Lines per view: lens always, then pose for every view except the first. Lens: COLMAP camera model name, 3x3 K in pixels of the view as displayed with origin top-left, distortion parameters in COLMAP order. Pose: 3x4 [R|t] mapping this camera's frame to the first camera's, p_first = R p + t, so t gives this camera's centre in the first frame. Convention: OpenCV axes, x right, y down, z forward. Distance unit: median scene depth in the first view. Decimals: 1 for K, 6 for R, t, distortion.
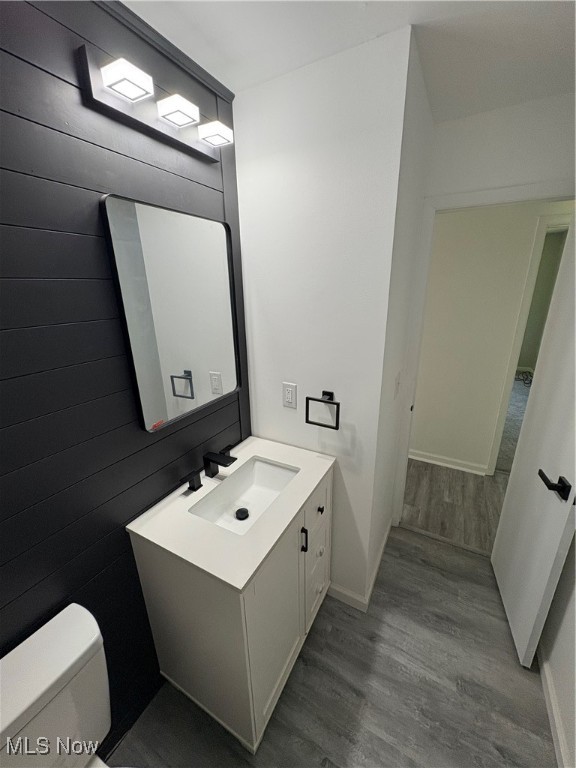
lens RADIAL K [[306.8, 0, 289.0], [0, 306.8, 383.7], [0, 0, 1]] dist [0.002392, 0.000389]
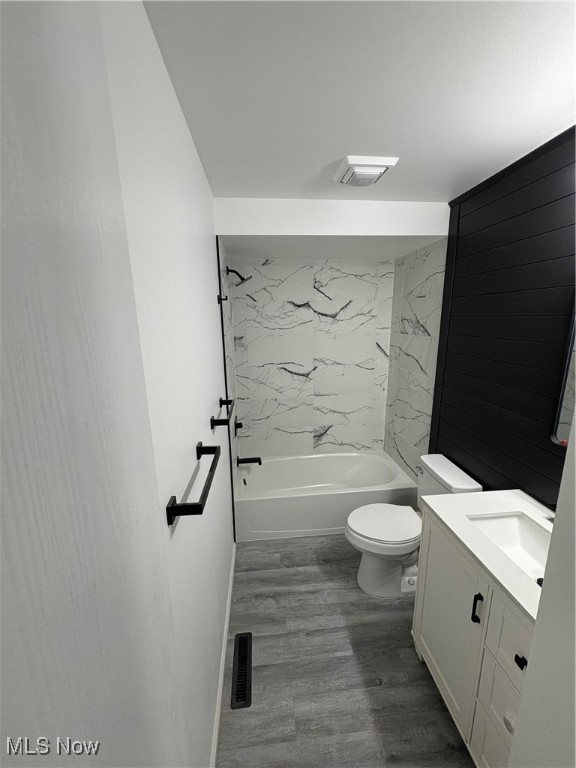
lens RADIAL K [[306.8, 0, 287.7], [0, 306.8, 383.7], [0, 0, 1]] dist [0.002392, 0.000389]
pose [[-0.826549, 0.155305, -0.541016, 0.886281], [-0.138497, 0.875514, 0.462919, -0.395301], [0.545560, 0.457554, -0.702145, 1.052936]]
